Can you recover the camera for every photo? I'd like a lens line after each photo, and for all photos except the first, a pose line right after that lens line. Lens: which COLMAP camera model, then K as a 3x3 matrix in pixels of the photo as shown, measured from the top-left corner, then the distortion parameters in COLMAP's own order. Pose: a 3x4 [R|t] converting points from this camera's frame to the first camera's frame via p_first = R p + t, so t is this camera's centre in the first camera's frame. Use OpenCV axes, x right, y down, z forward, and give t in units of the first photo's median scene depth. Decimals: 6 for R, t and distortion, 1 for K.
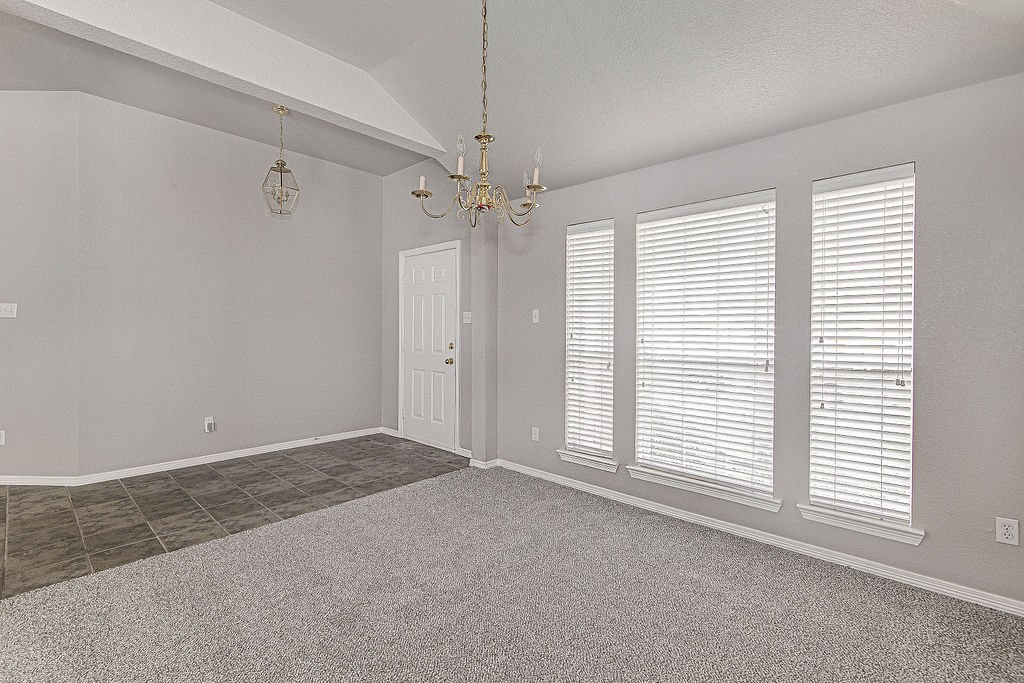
lens RADIAL K [[477.8, 0, 515.7], [0, 477.8, 333.8], [0, 0, 1]] dist [-0.000222, -0.000364]
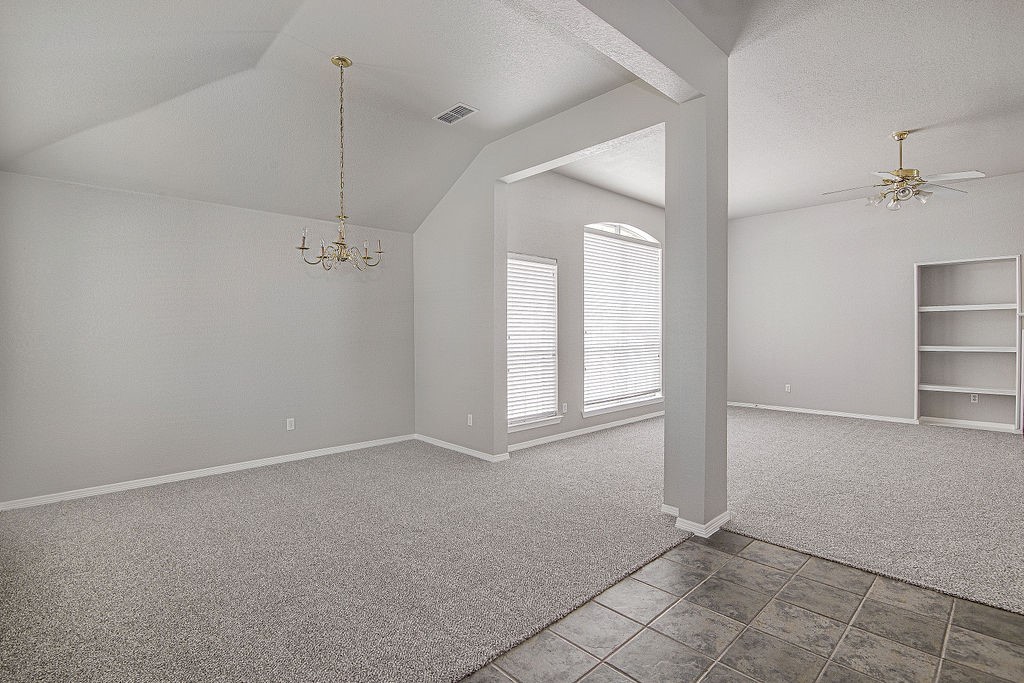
lens RADIAL K [[477.8, 0, 515.7], [0, 477.8, 333.8], [0, 0, 1]] dist [-0.000222, -0.000364]
pose [[-0.997832, 0.001129, 0.065808, -0.407189], [0.001828, 0.999943, 0.010559, -0.021162], [-0.065793, 0.010656, -0.997776, 1.404097]]
